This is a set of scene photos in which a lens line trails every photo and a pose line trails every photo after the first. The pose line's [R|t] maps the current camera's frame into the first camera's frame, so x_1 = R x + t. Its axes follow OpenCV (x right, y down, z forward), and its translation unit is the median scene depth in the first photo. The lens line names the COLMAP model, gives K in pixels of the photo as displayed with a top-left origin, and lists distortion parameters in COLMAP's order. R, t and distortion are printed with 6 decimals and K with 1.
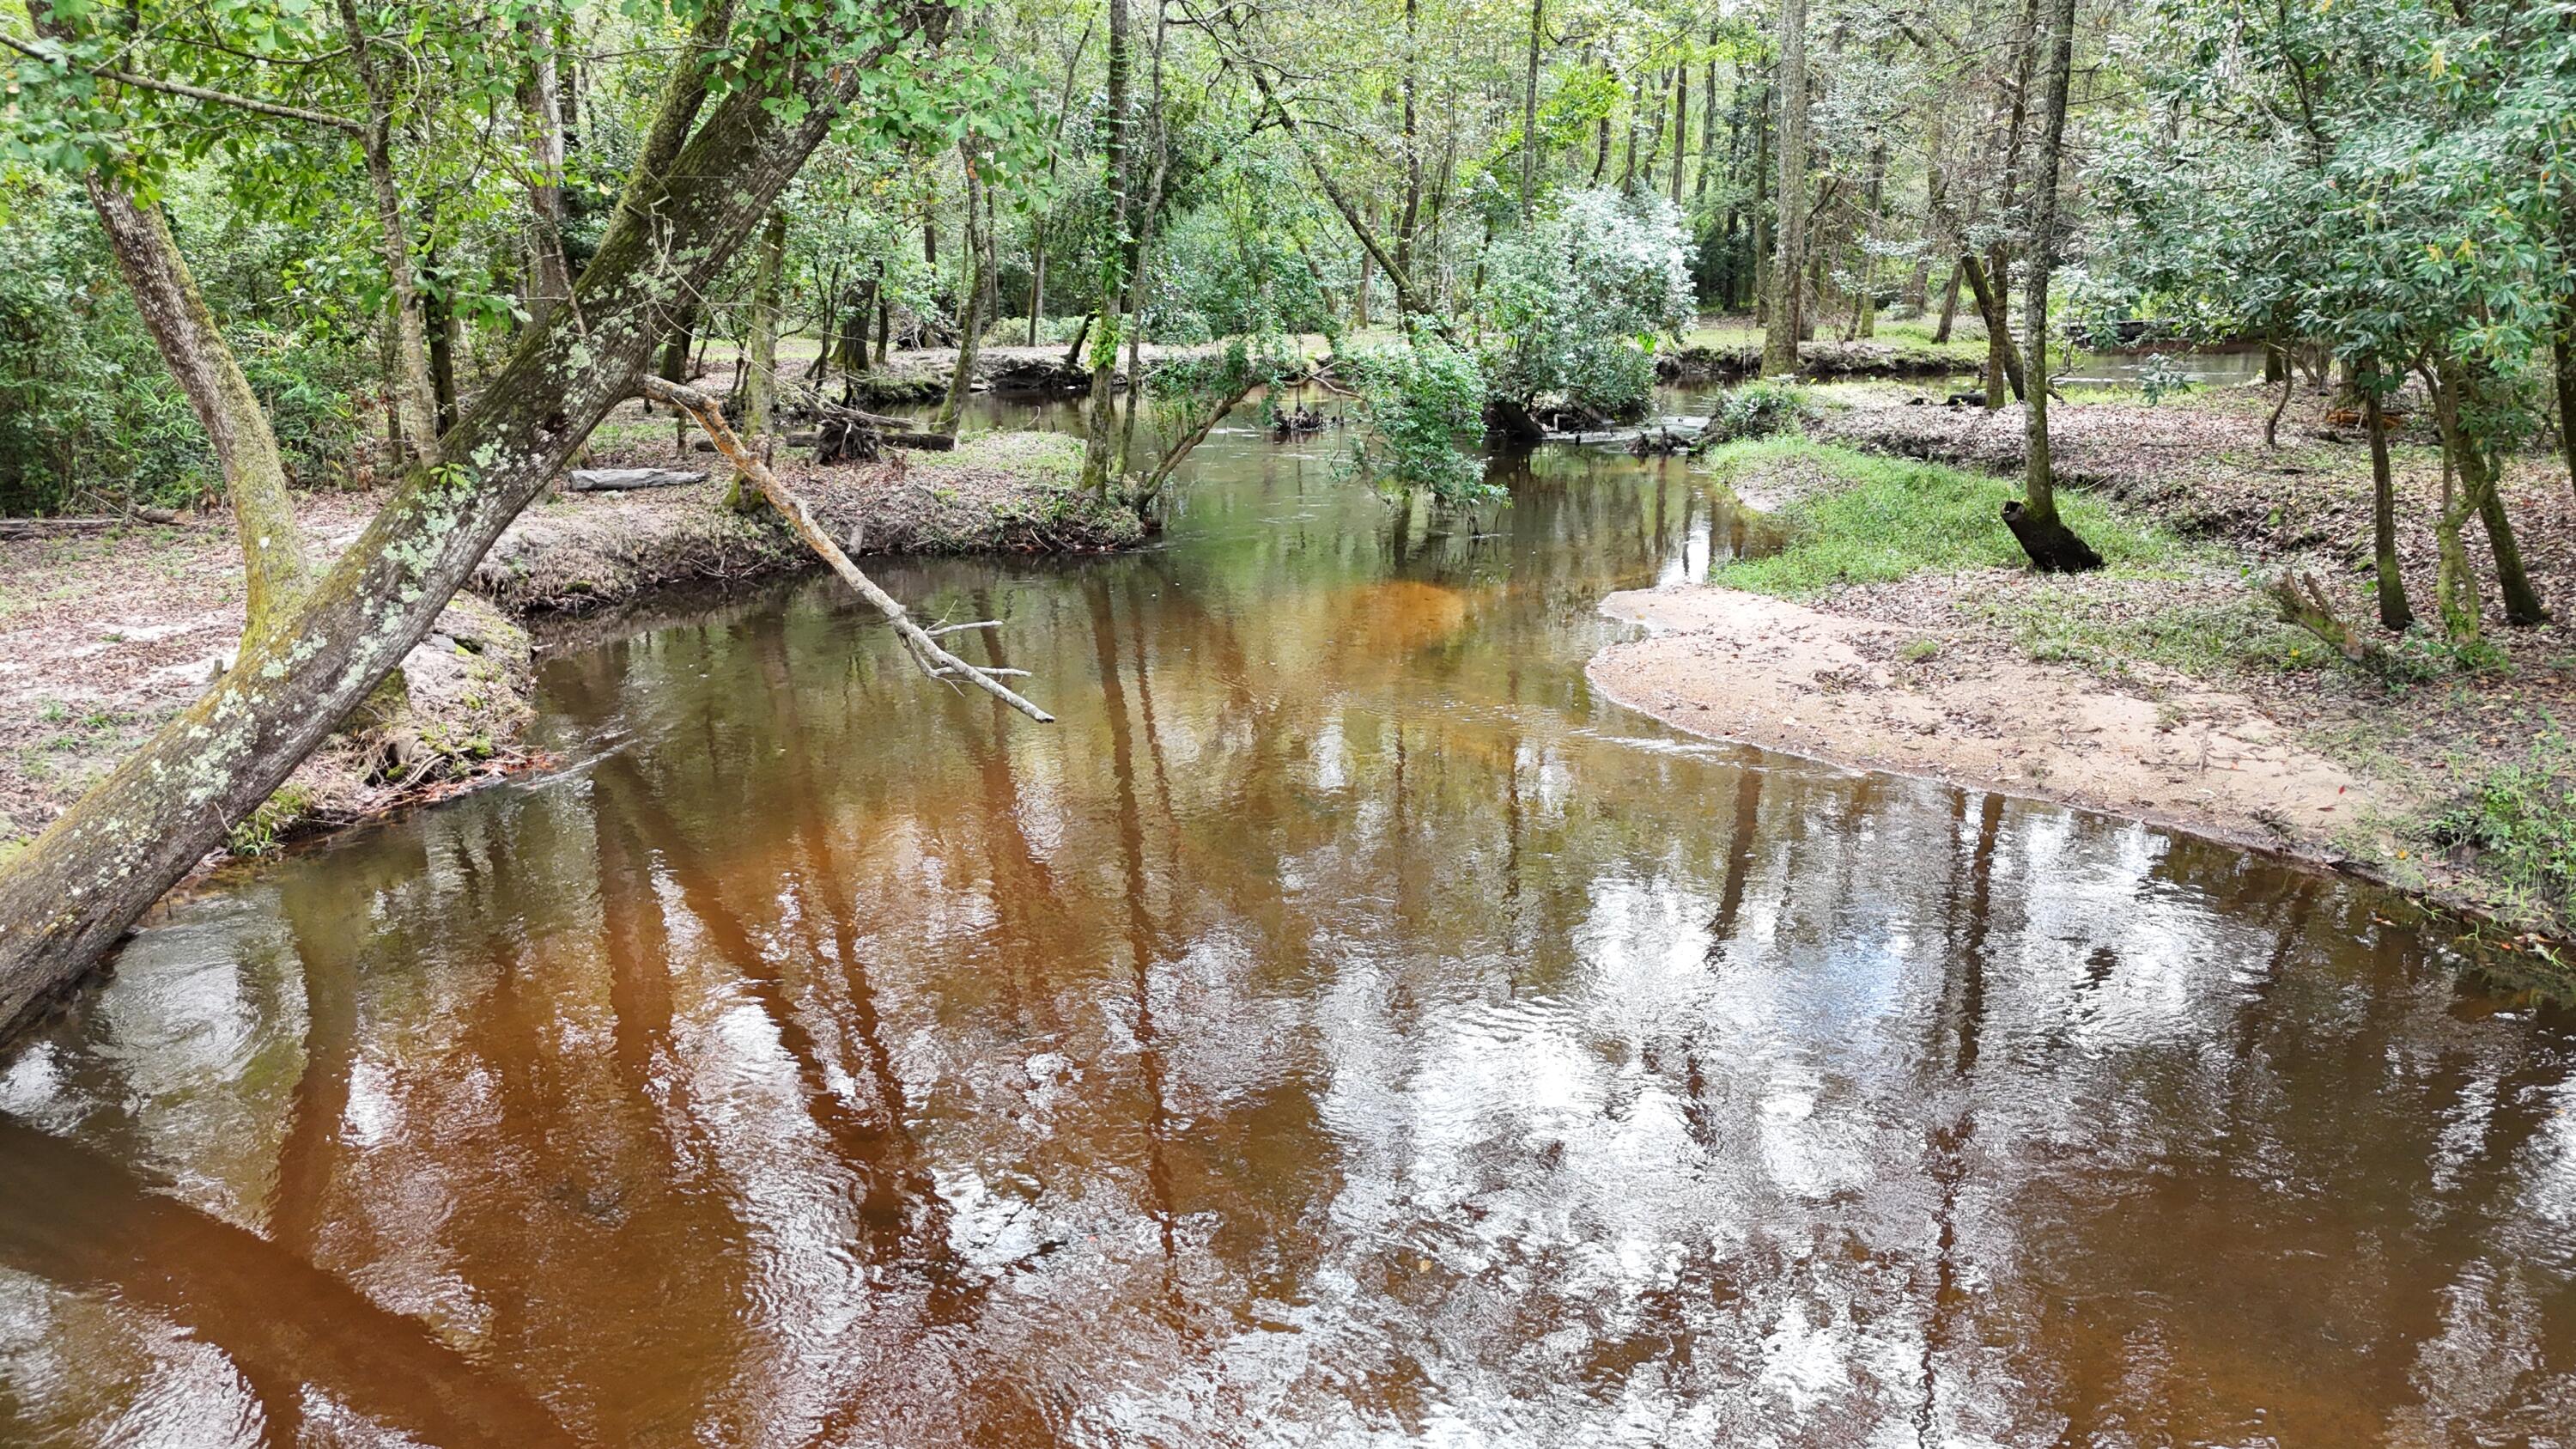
lens RADIAL K [[1844.4, 0, 1288.0], [0, 1844.4, 724.5], [0, 0, 1]] dist [0.056895, -0.000725]
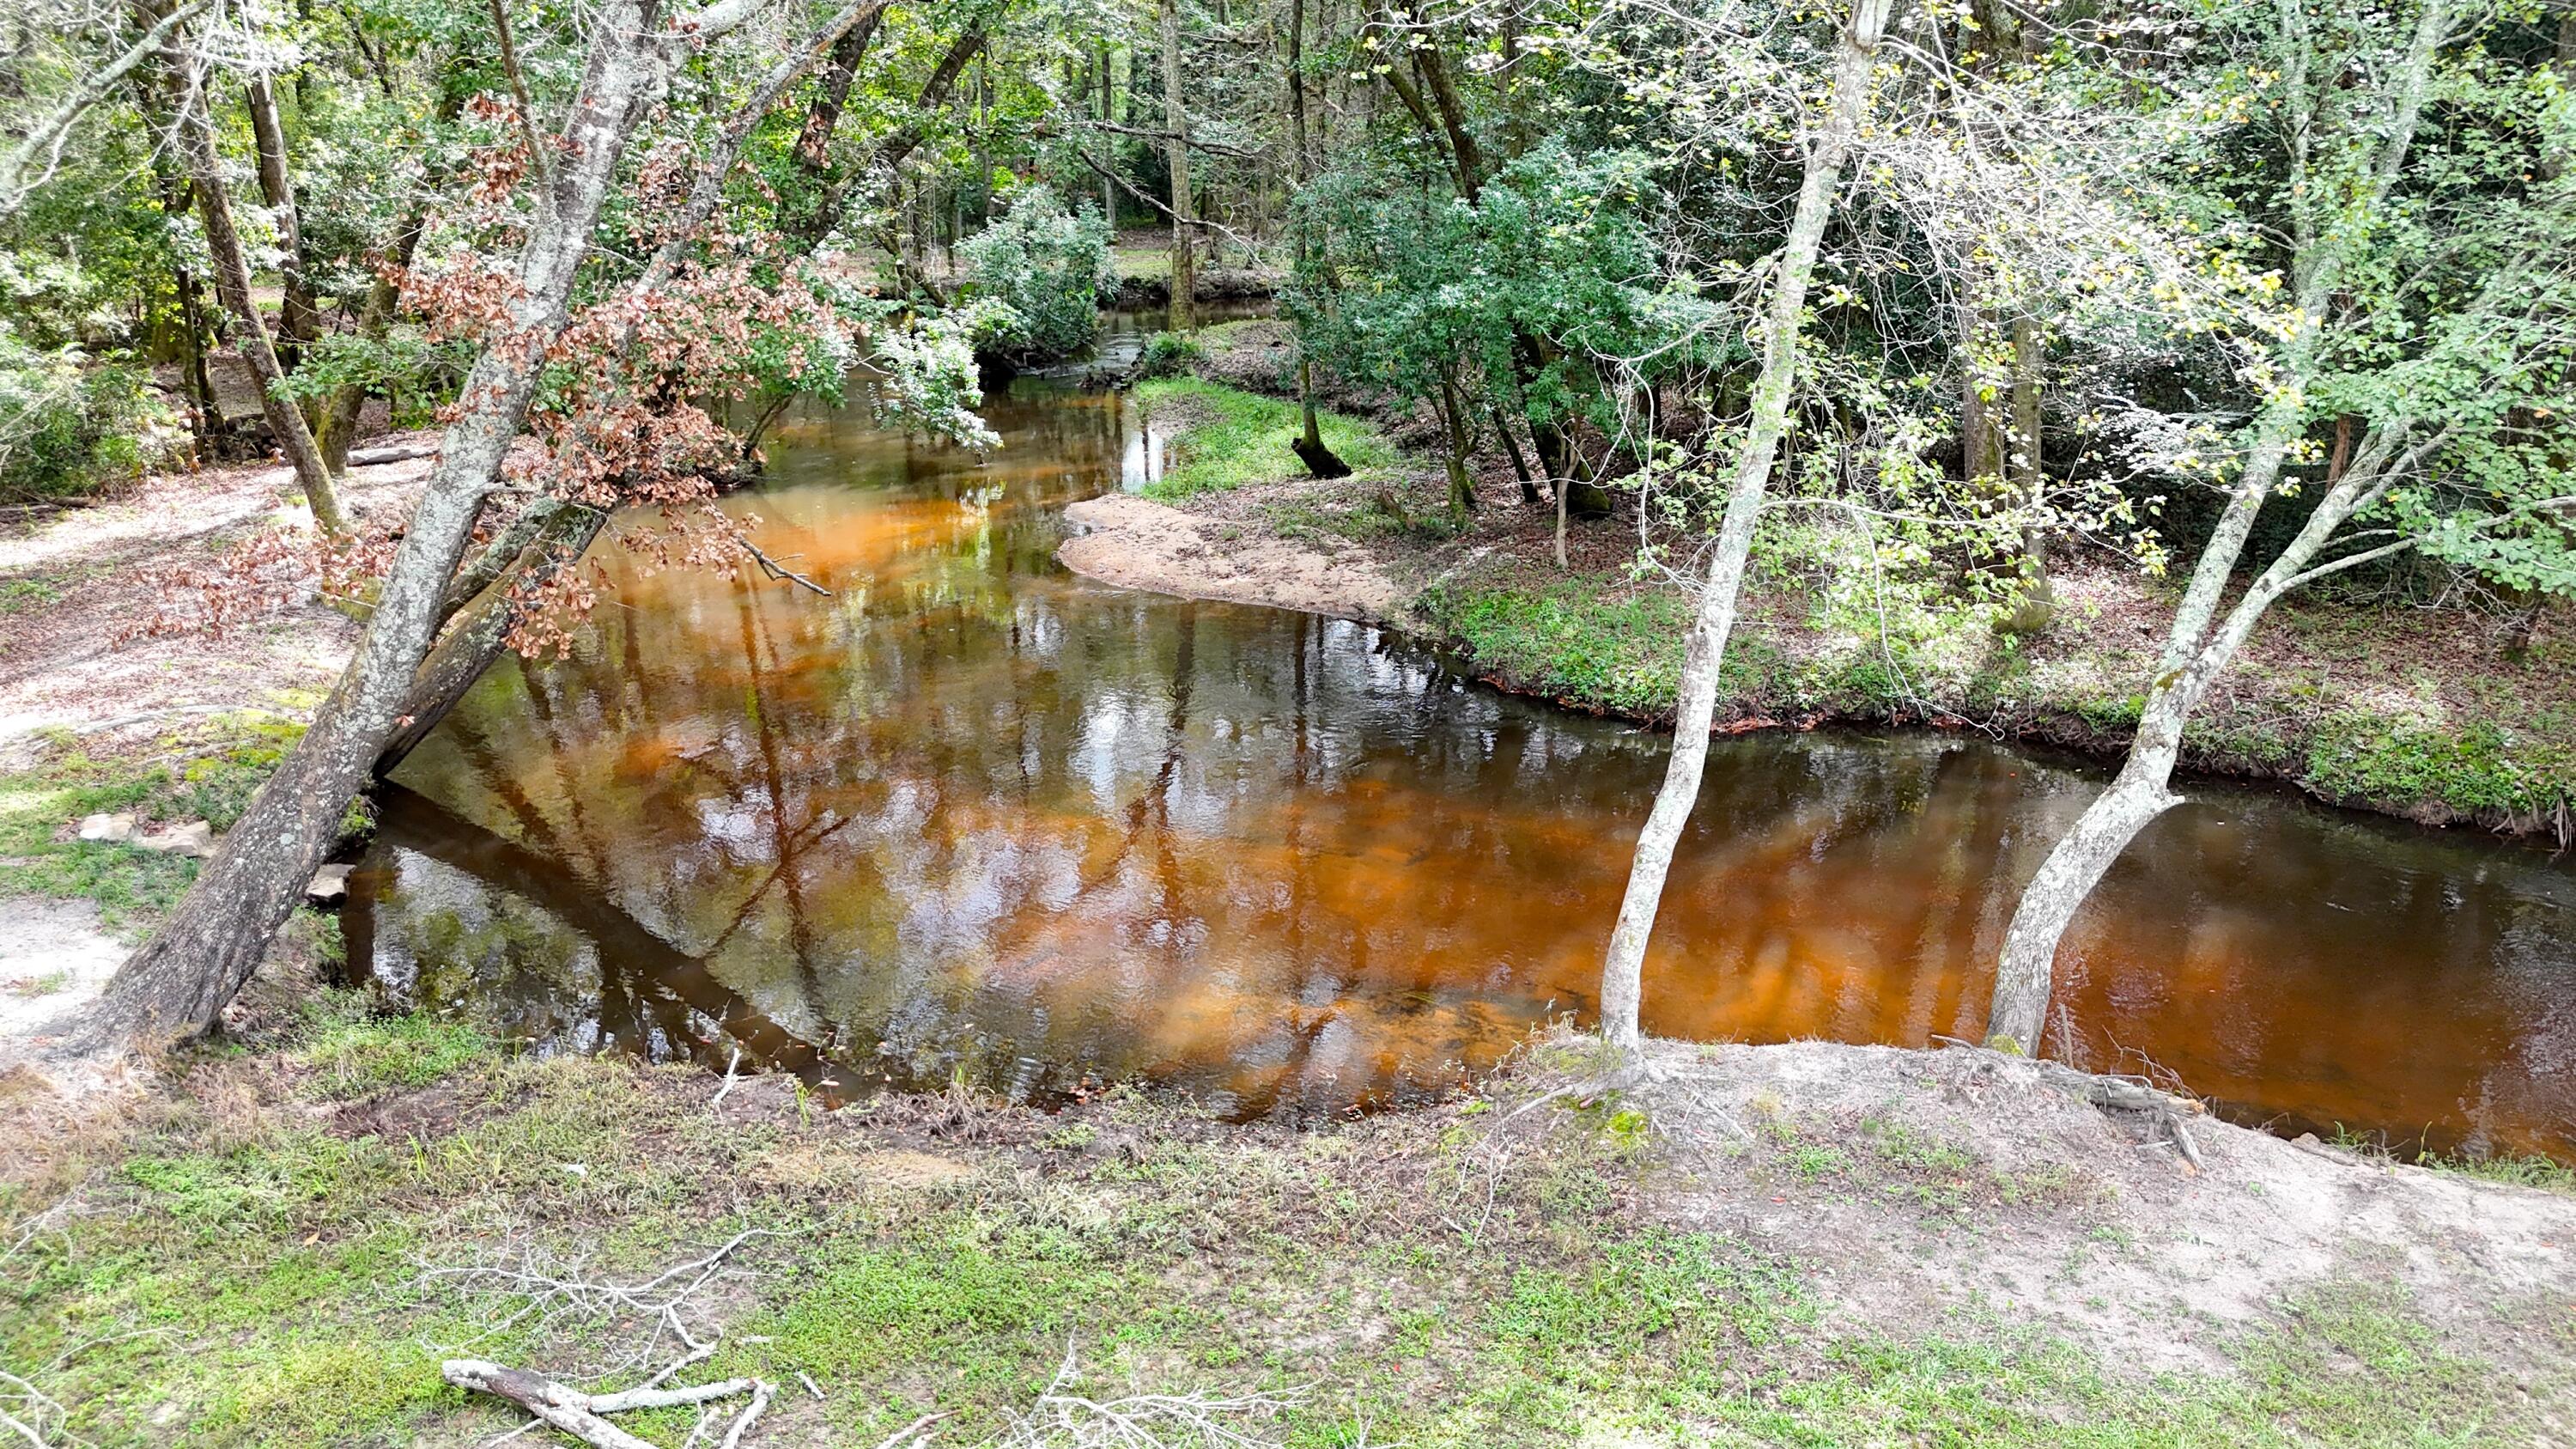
lens RADIAL K [[1844.4, 0, 1288.0], [0, 1844.4, 724.5], [0, 0, 1]] dist [0.056895, -0.000725]
pose [[0.960244, -0.083813, 0.266285, -0.091664], [0.064314, 0.994626, 0.081137, 0.003392], [-0.271654, -0.060785, 0.960473, -0.640364]]
